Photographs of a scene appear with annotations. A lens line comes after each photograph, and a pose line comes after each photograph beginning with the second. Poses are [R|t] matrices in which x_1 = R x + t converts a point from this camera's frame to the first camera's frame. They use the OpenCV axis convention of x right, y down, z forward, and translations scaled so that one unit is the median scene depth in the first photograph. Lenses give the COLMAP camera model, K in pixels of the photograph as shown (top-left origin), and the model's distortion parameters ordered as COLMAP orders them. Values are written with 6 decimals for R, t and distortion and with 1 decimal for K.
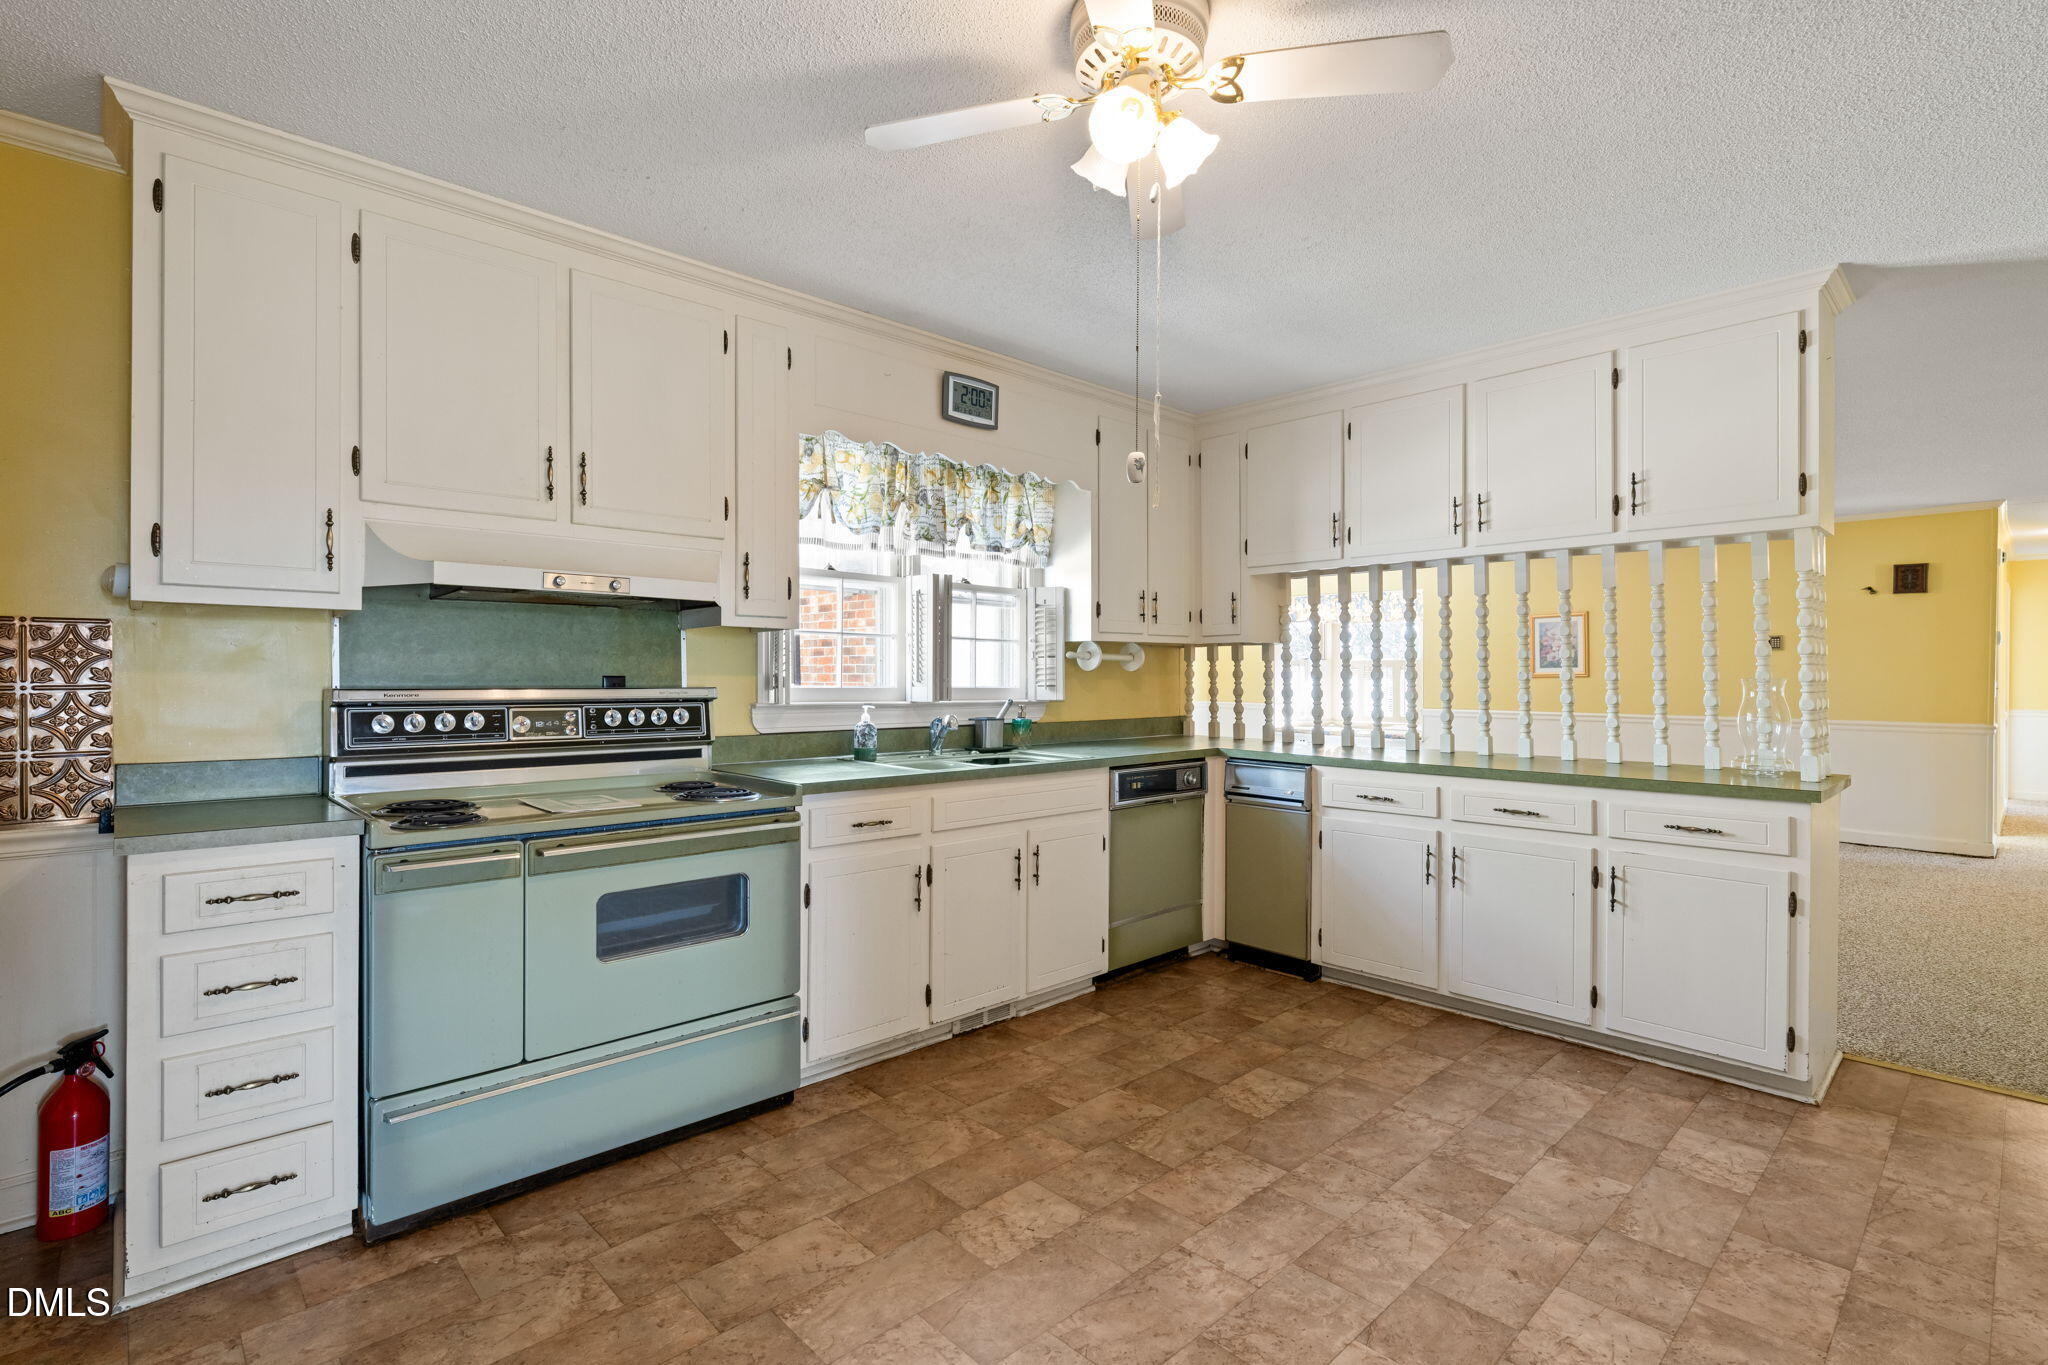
lens RADIAL K [[944.7, 0, 1003.5], [0, 944.7, 682.5], [0, 0, 1]] dist [-0.004436, 0.000551]
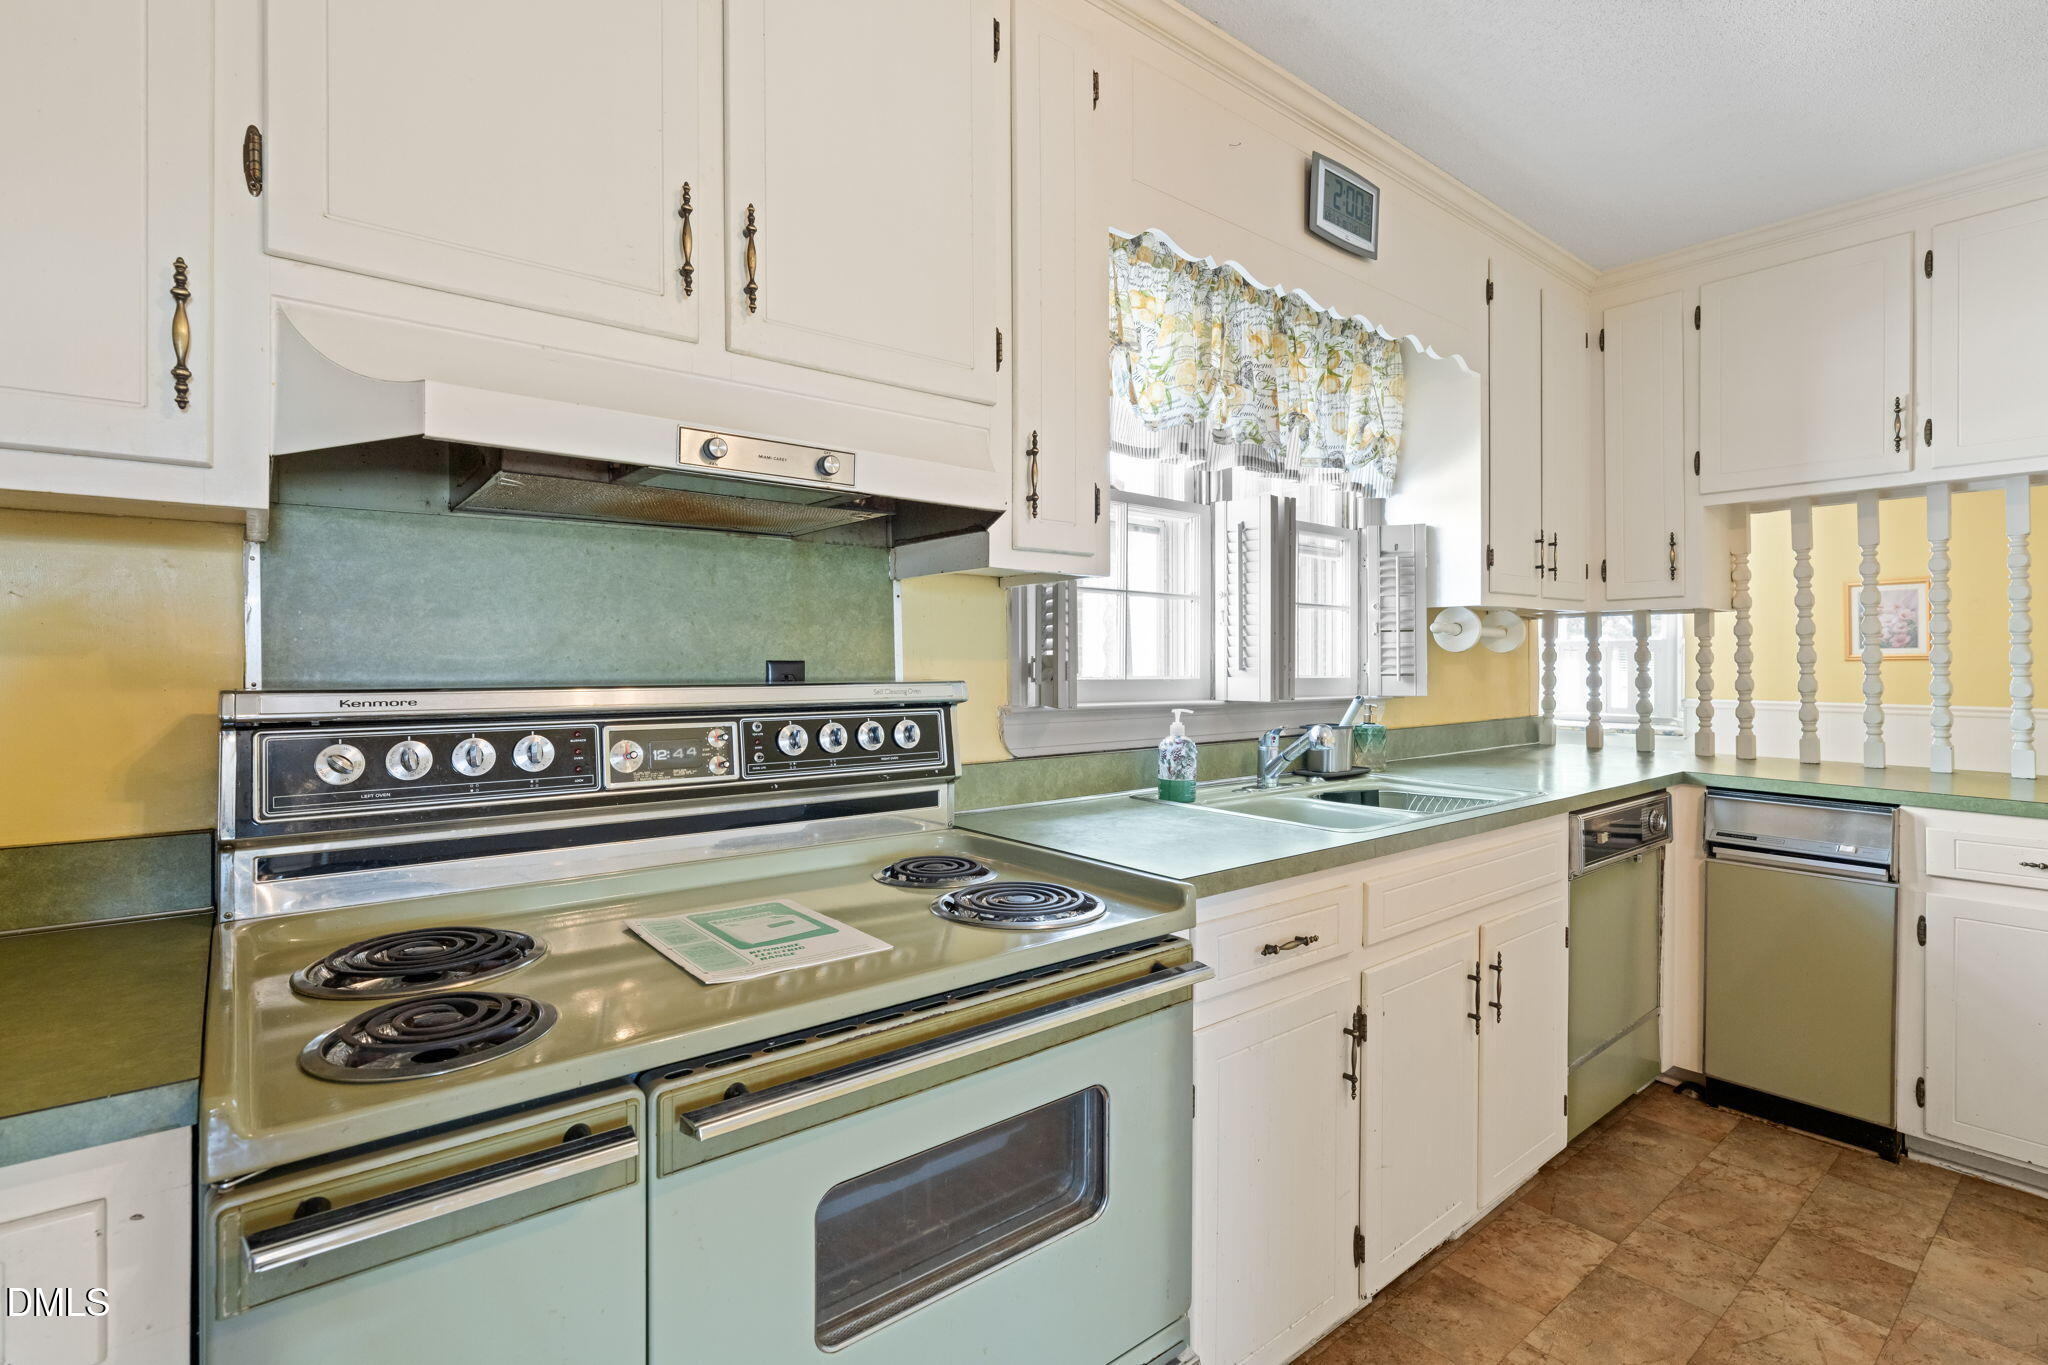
lens RADIAL K [[944.7, 0, 1043.7], [0, 944.7, 667.8], [0, 0, 1]] dist [-0.004436, 0.000551]
pose [[0.999212, -0.000949, -0.039682, -0.208097], [0.001028, 0.999998, 0.001975, -0.003275], [0.039680, -0.002014, 0.999210, 0.391837]]
